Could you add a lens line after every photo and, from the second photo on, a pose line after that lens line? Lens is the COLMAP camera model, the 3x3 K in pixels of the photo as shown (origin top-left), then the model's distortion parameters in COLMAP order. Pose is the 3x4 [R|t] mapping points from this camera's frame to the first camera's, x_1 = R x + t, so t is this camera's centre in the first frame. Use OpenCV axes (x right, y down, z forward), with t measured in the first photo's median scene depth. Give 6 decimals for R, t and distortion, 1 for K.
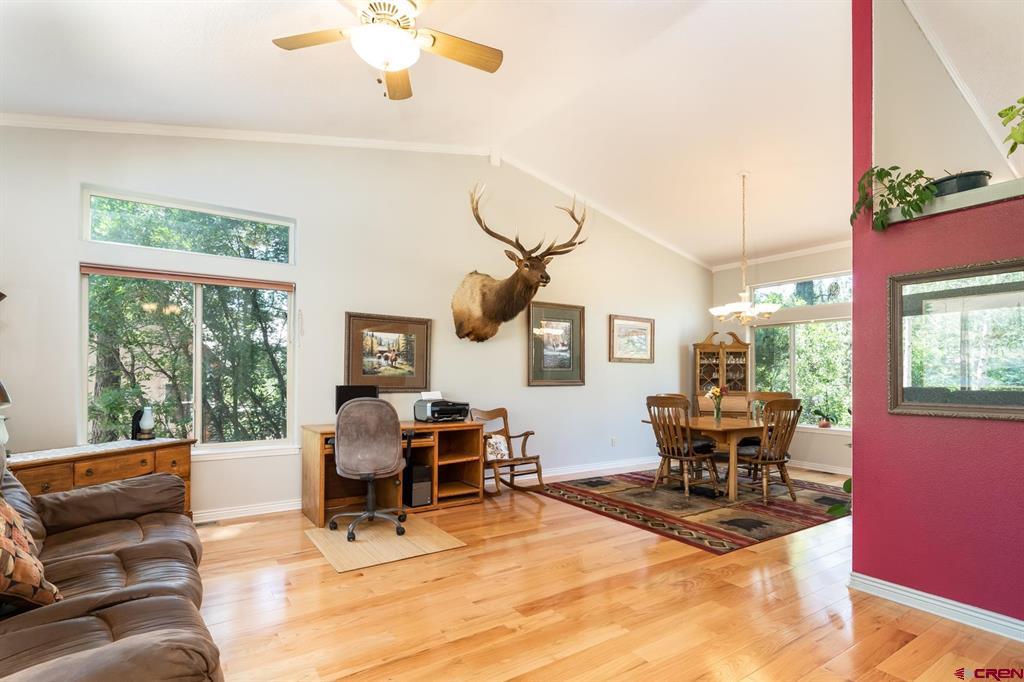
lens RADIAL K [[498.9, 0, 511.4], [0, 498.9, 366.6], [0, 0, 1]] dist [0.000027, -0.000011]
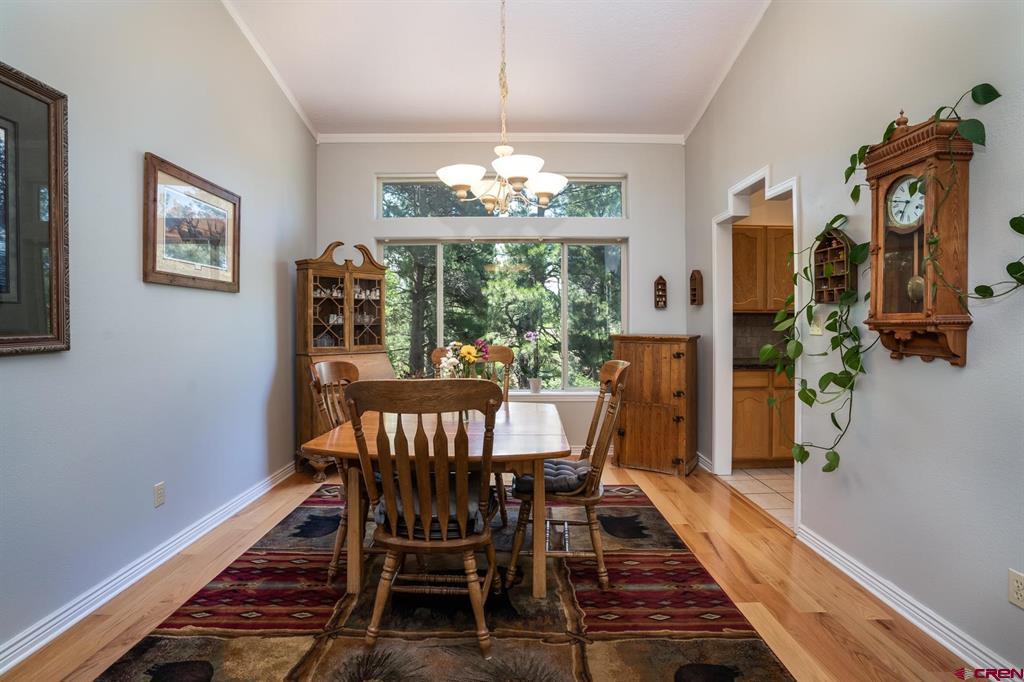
lens RADIAL K [[524.6, 0, 494.5], [0, 524.6, 326.6], [0, 0, 1]] dist [-0.000304, 0.000000]
pose [[0.572443, -0.015436, 0.819800, 0.028191], [-0.009230, 0.999638, 0.025268, 0.010348], [-0.819893, -0.022031, 0.572093, 0.563778]]
